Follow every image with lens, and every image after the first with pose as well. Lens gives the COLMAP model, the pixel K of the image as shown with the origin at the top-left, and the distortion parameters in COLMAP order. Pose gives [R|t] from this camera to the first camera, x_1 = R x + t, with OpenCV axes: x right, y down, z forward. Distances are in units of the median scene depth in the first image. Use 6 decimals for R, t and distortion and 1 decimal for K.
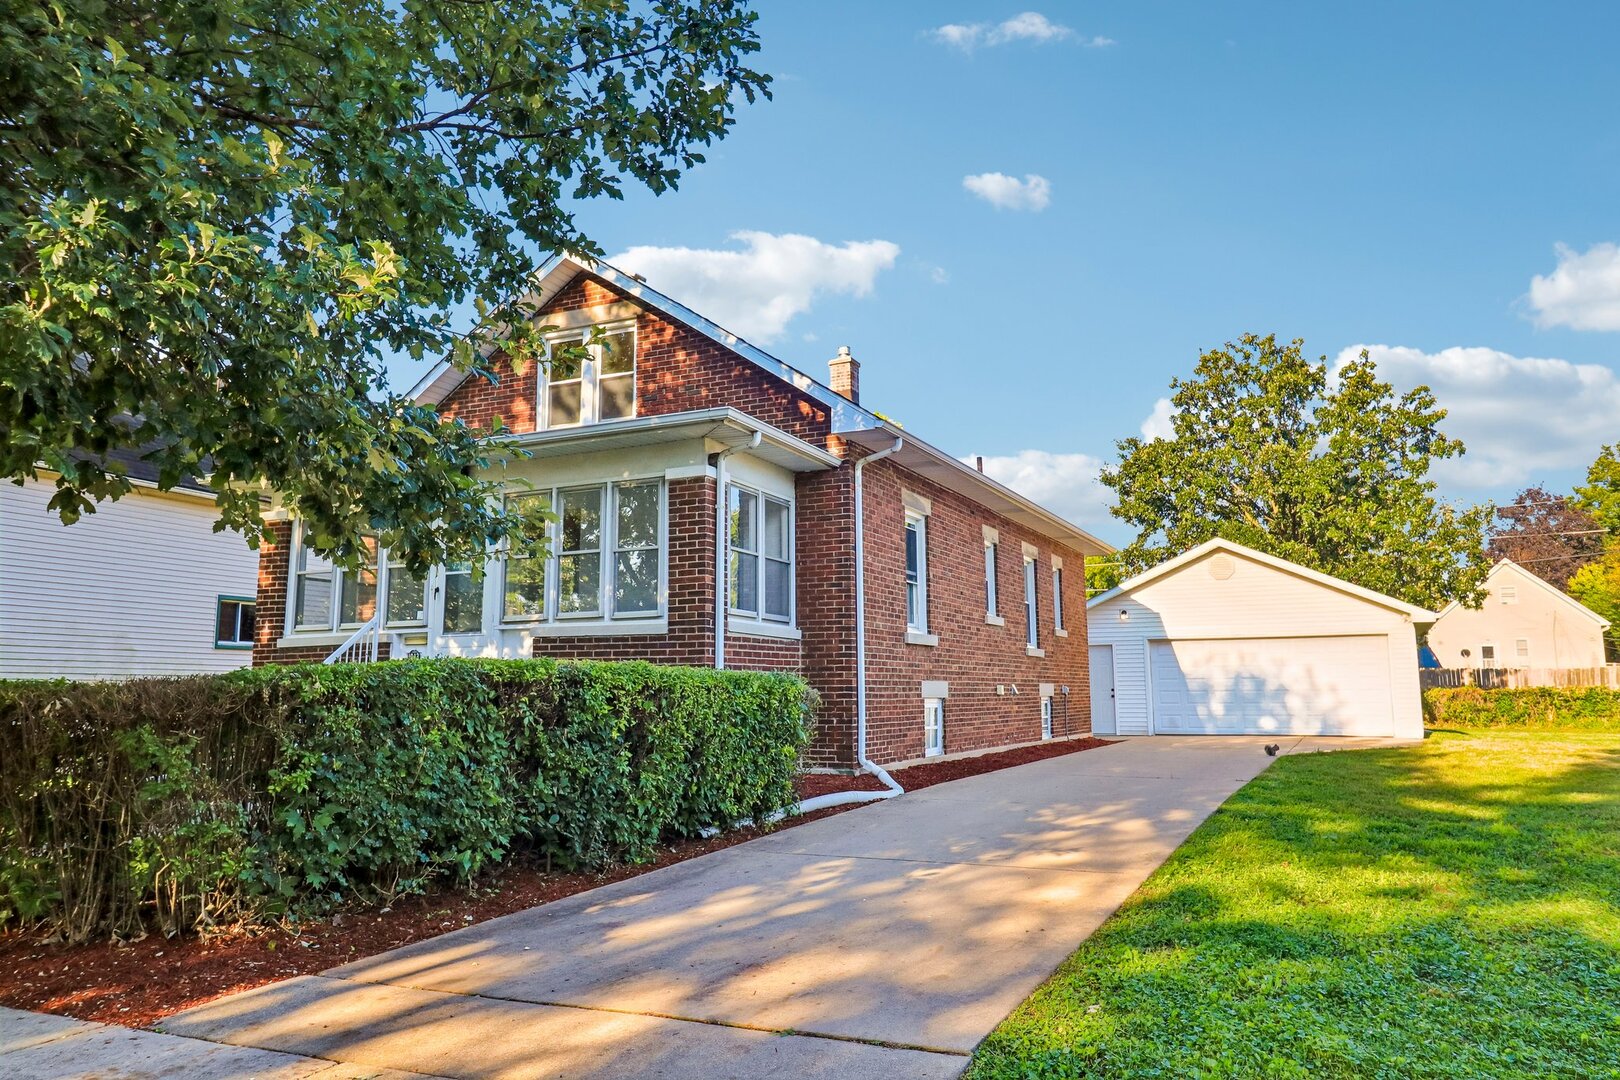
lens RADIAL K [[1194.0, 0, 810.2], [0, 1194.0, 538.6], [0, 0, 1]] dist [-0.003781, 0.000177]
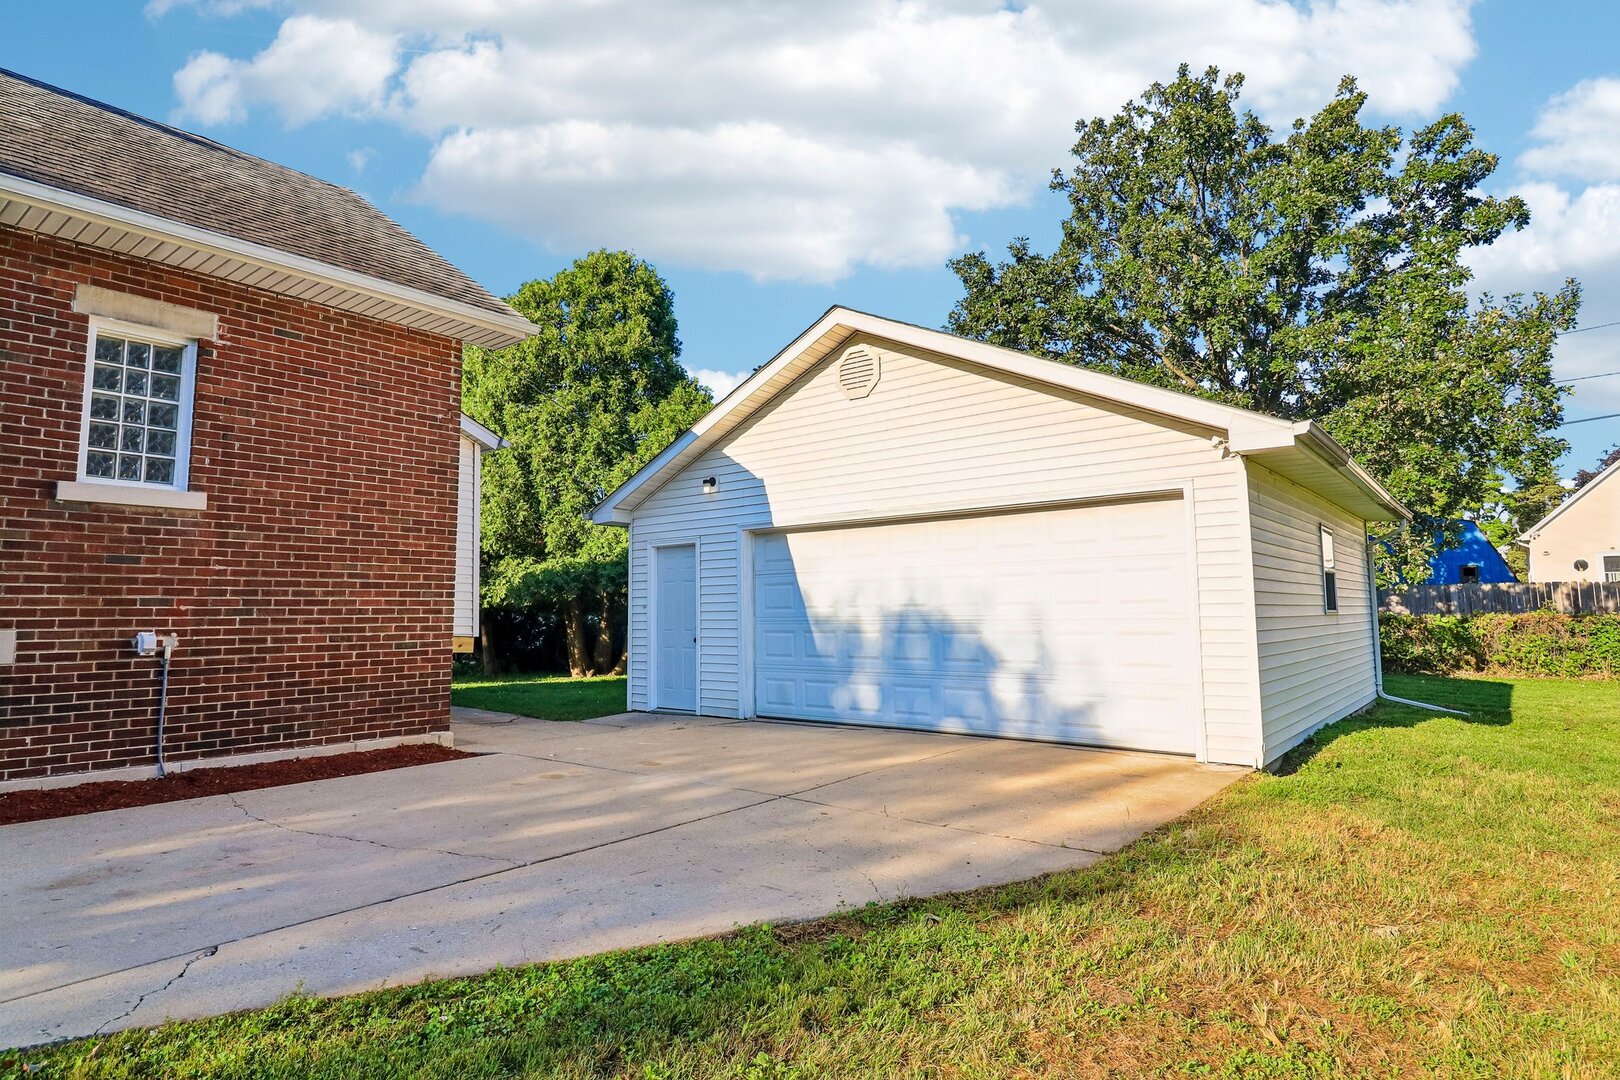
lens RADIAL K [[885.4, 0, 813.3], [0, 885.4, 536.2], [0, 0, 1]] dist [0.006026, 0.000665]
pose [[0.972776, -0.021407, -0.230756, 0.400501], [0.032566, 0.998471, 0.044658, 0.070788], [0.229447, -0.050958, 0.971986, 0.638056]]
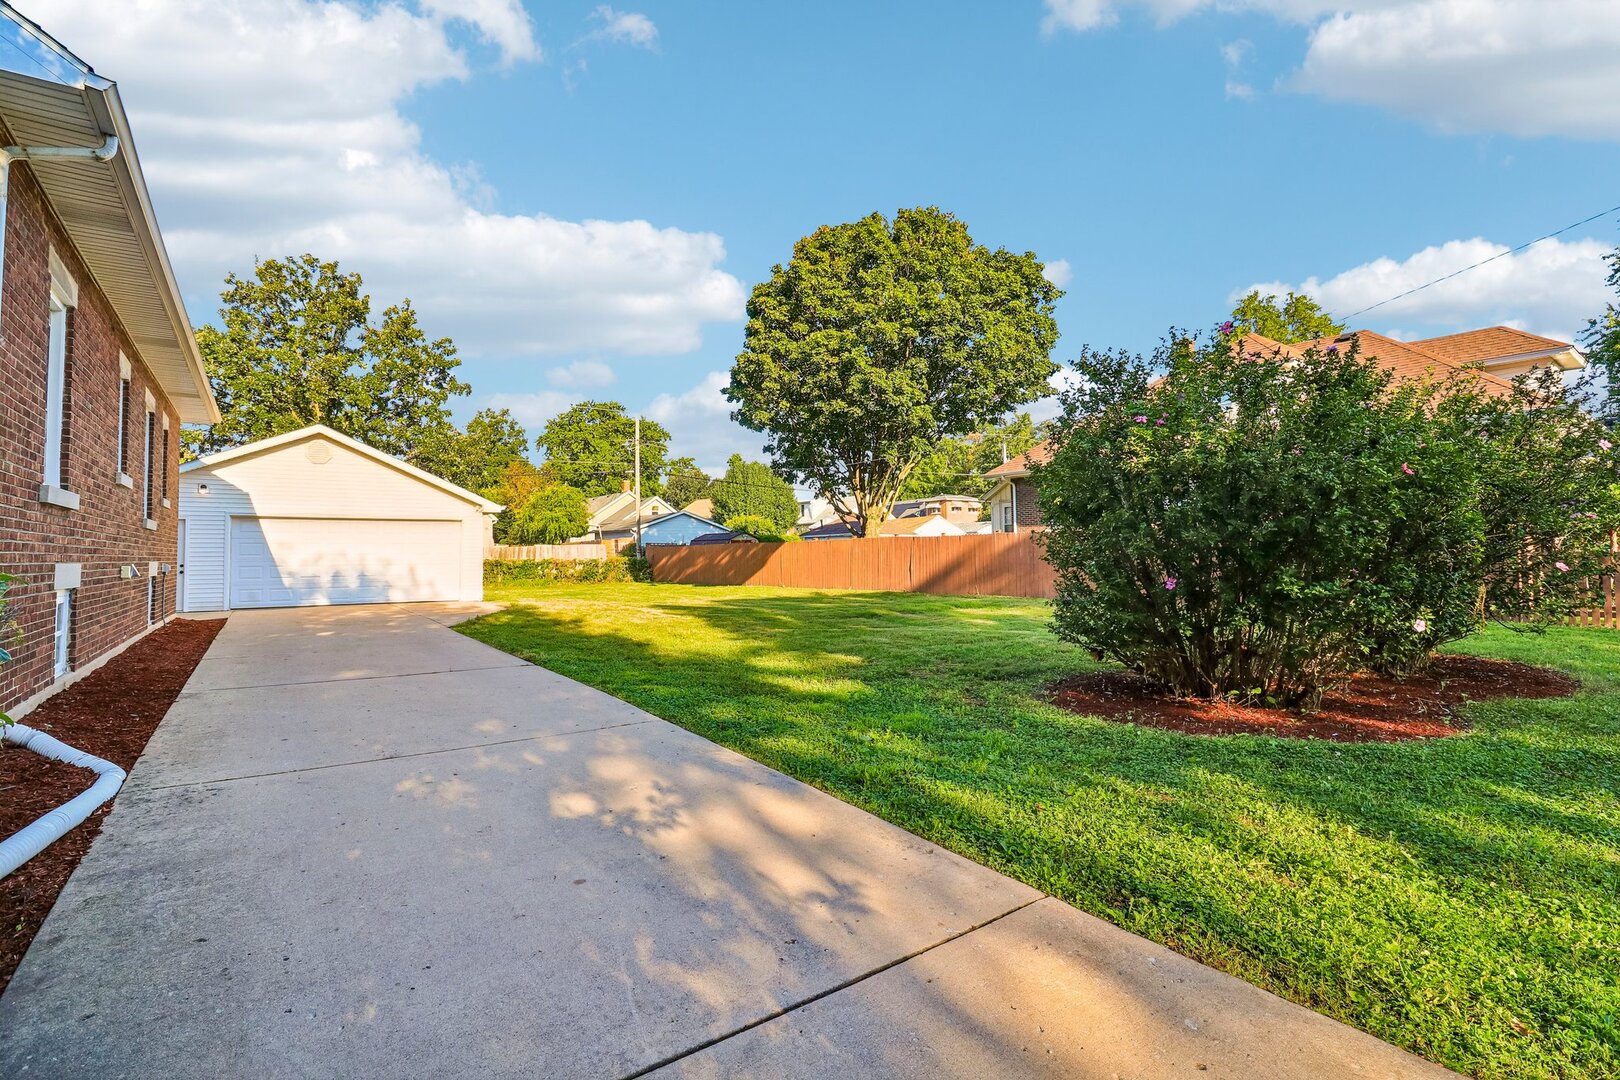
lens RADIAL K [[762.5, 0, 815.6], [0, 762.5, 531.4], [0, 0, 1]] dist [-0.000303, -0.000307]
pose [[0.492511, 0.029129, 0.869819, -0.033416], [-0.107897, 0.993773, 0.027814, 0.026863], [-0.863592, -0.107549, 0.492587, 0.257368]]
